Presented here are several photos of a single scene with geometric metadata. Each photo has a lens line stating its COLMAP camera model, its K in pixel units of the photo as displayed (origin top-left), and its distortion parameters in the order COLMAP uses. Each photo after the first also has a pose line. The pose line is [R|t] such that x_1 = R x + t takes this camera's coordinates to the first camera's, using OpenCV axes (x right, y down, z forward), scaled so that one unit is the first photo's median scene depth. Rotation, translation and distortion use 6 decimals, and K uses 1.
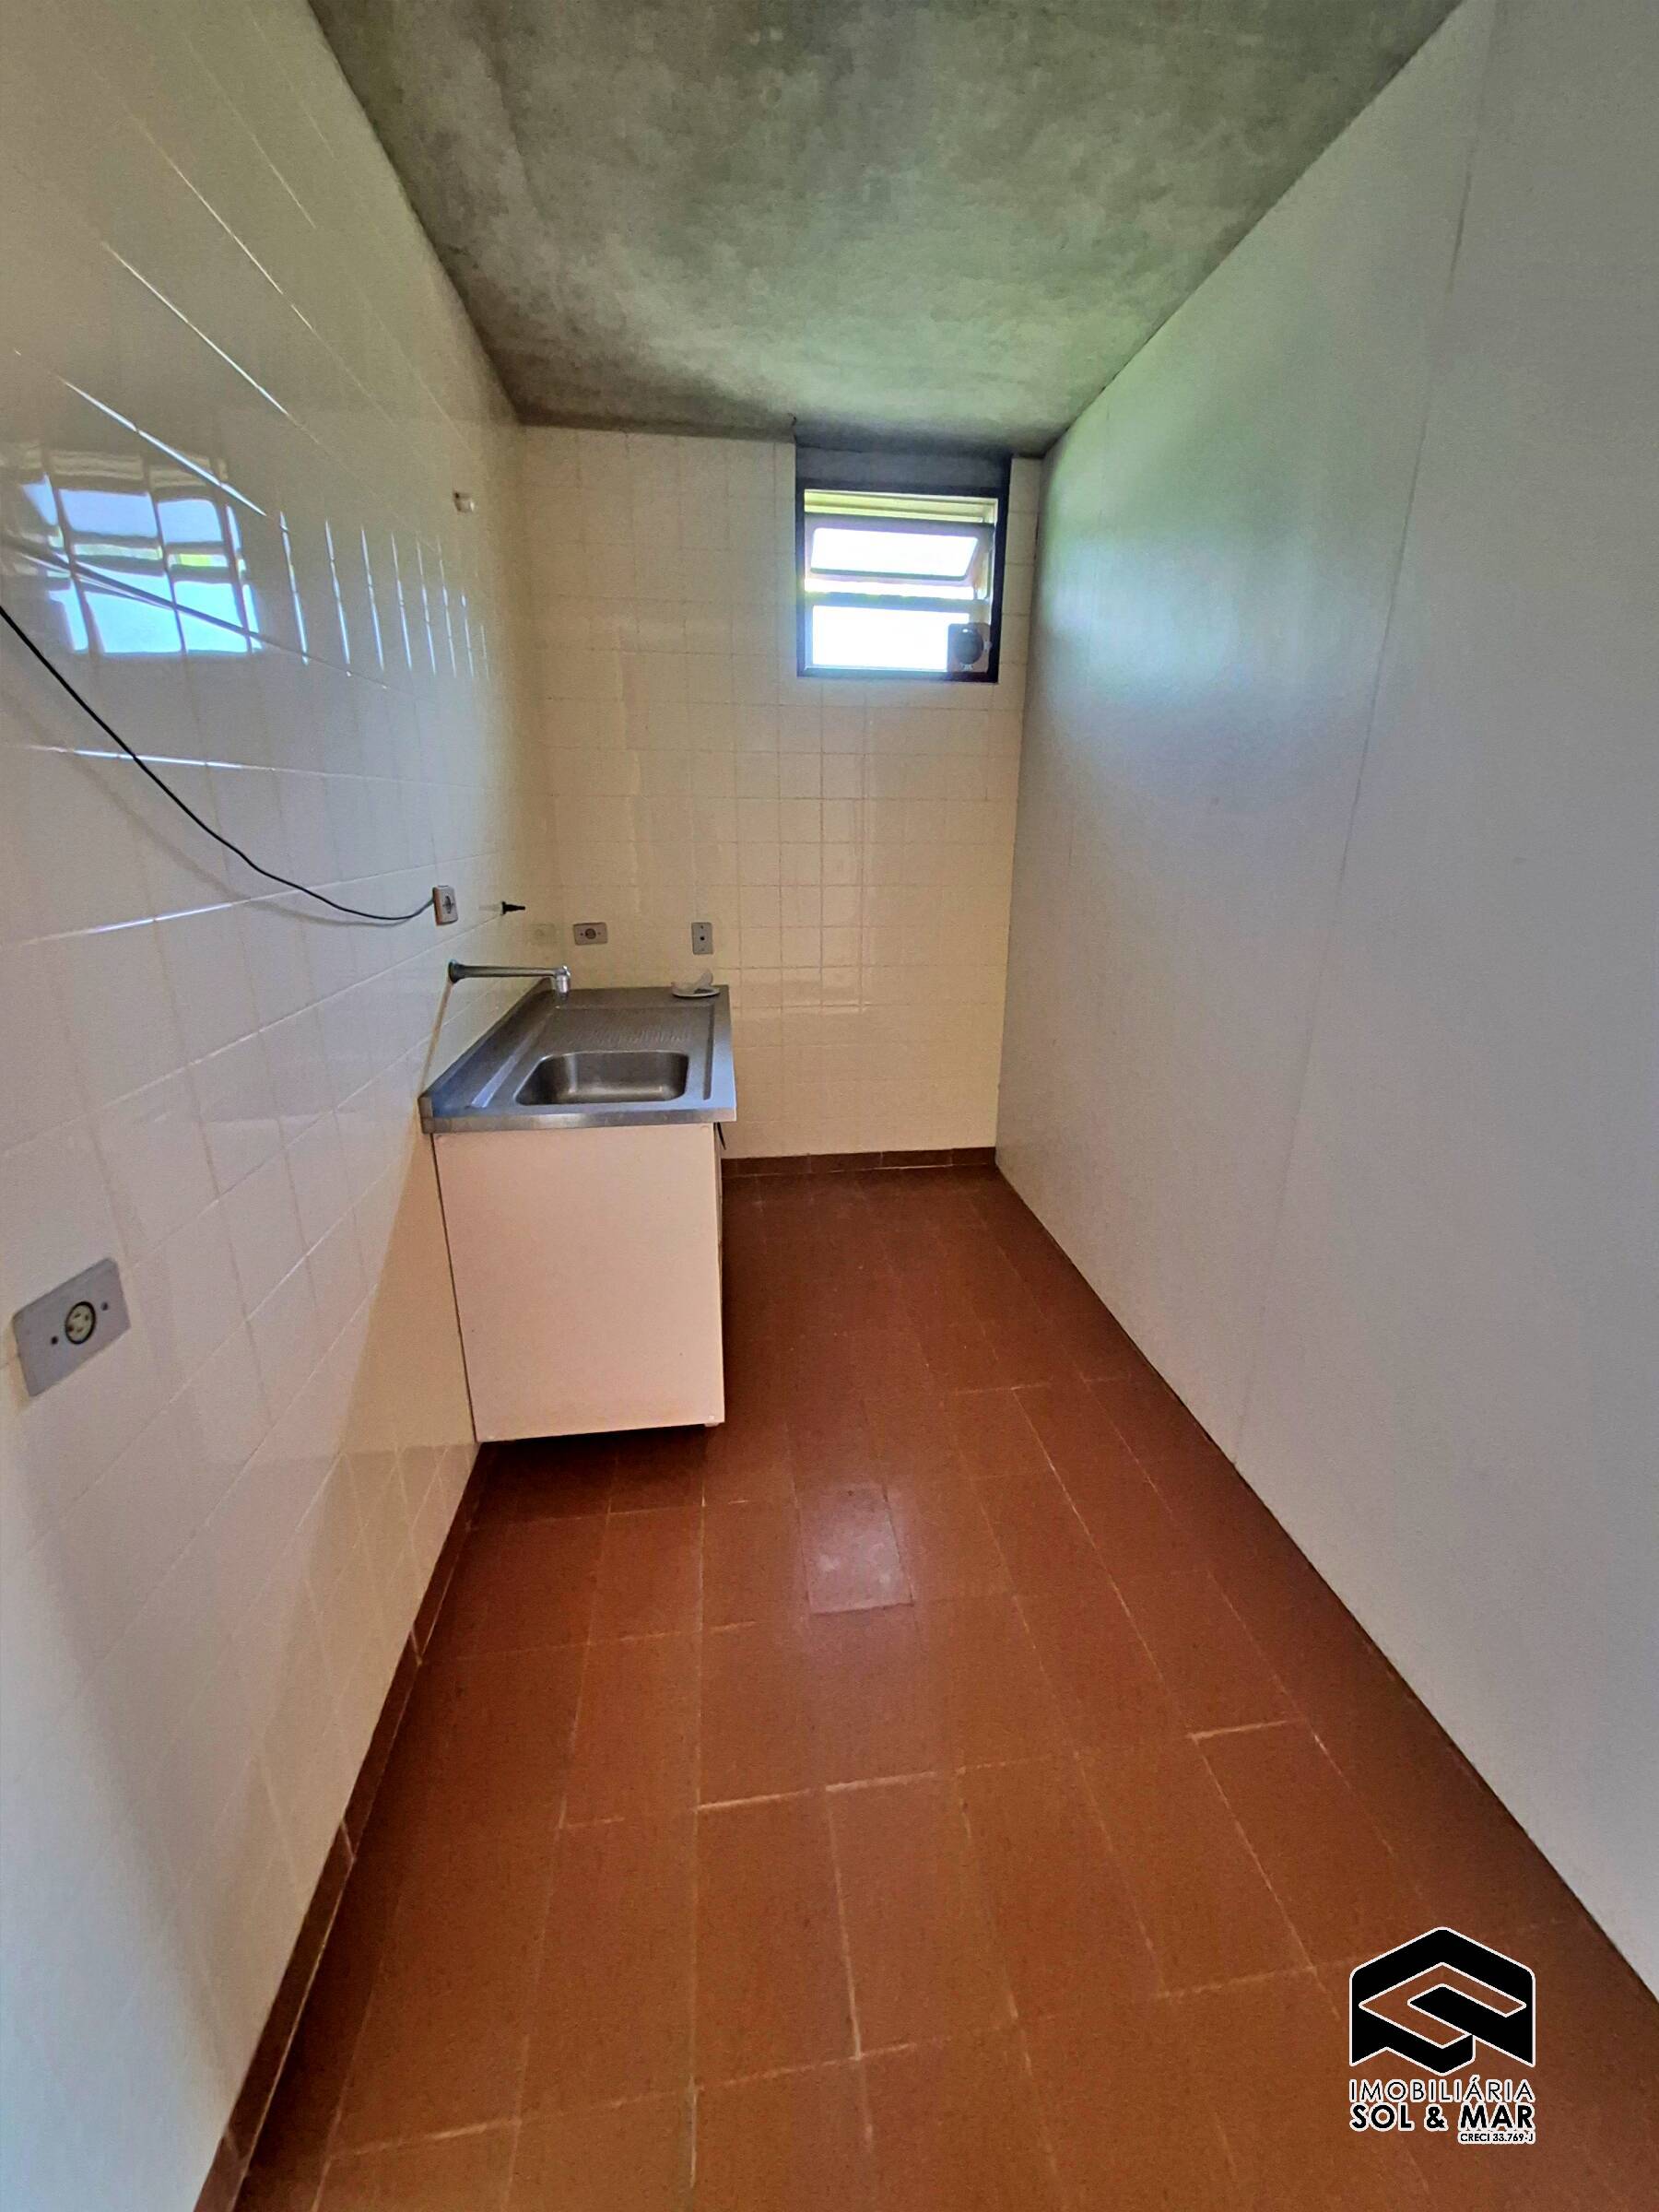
lens RADIAL K [[867.2, 0, 842.4], [0, 867.2, 1090.1], [0, 0, 1]] dist [0.011536, -0.001803]
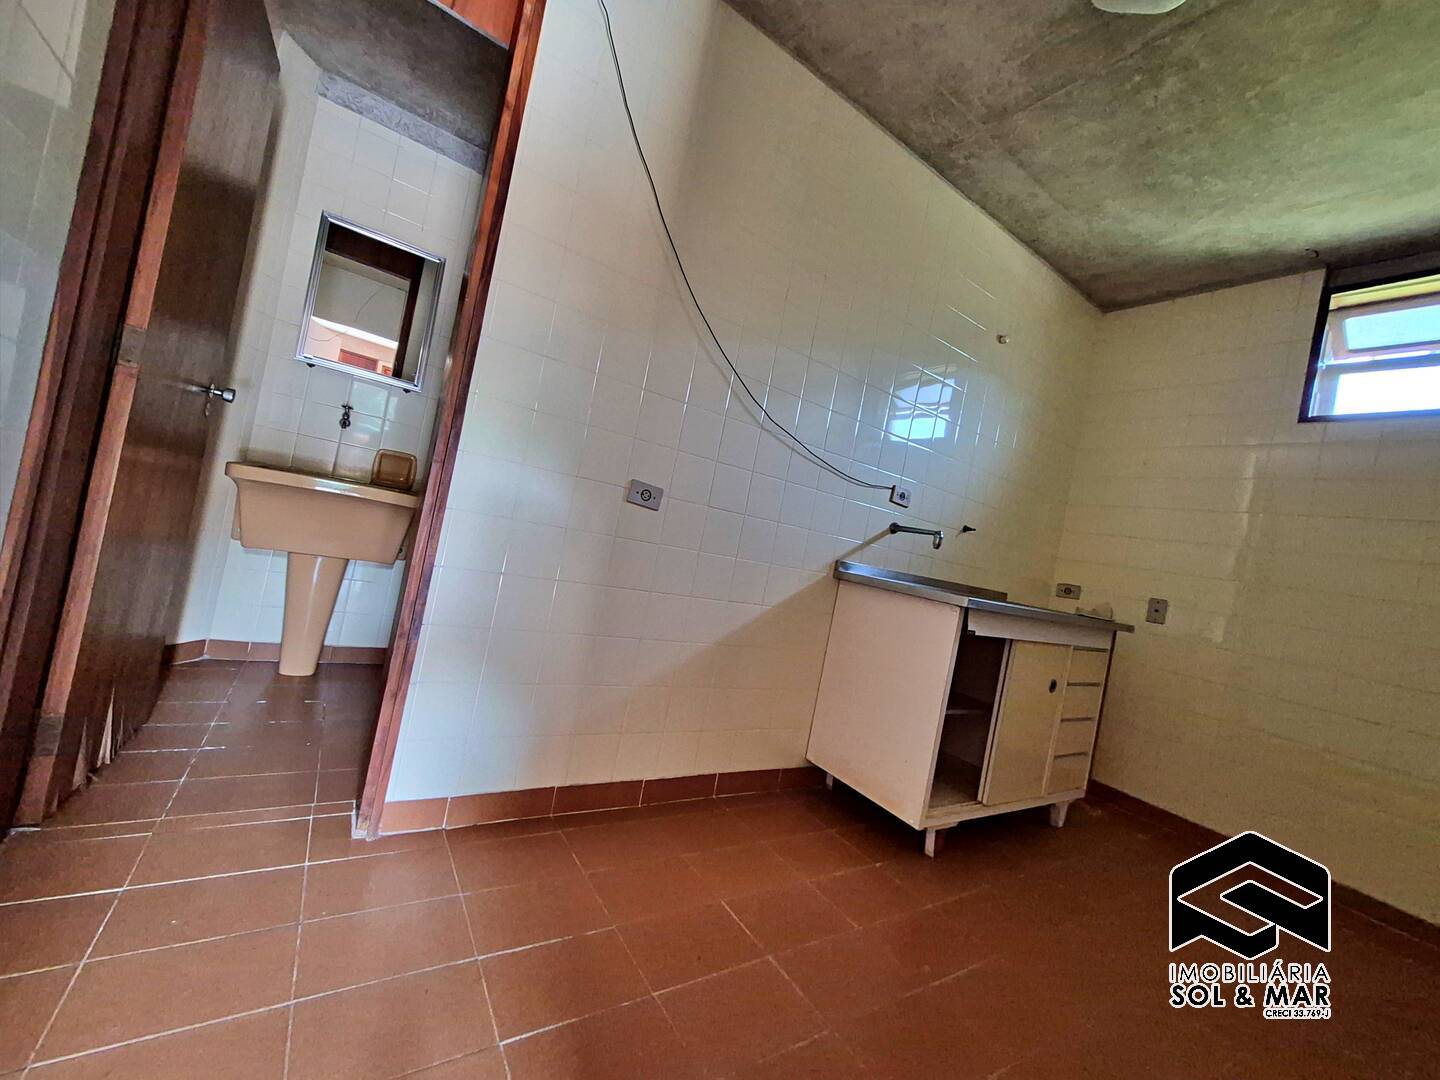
lens RADIAL K [[564.5, 0, 699.6], [0, 564.5, 531.3], [0, 0, 1]] dist [0.011536, -0.001803]
pose [[0.408878, 0.066178, -0.910186, 0.523318], [-0.455368, 0.879124, -0.140643, 0.242659], [0.790859, 0.471976, 0.389590, 0.122664]]
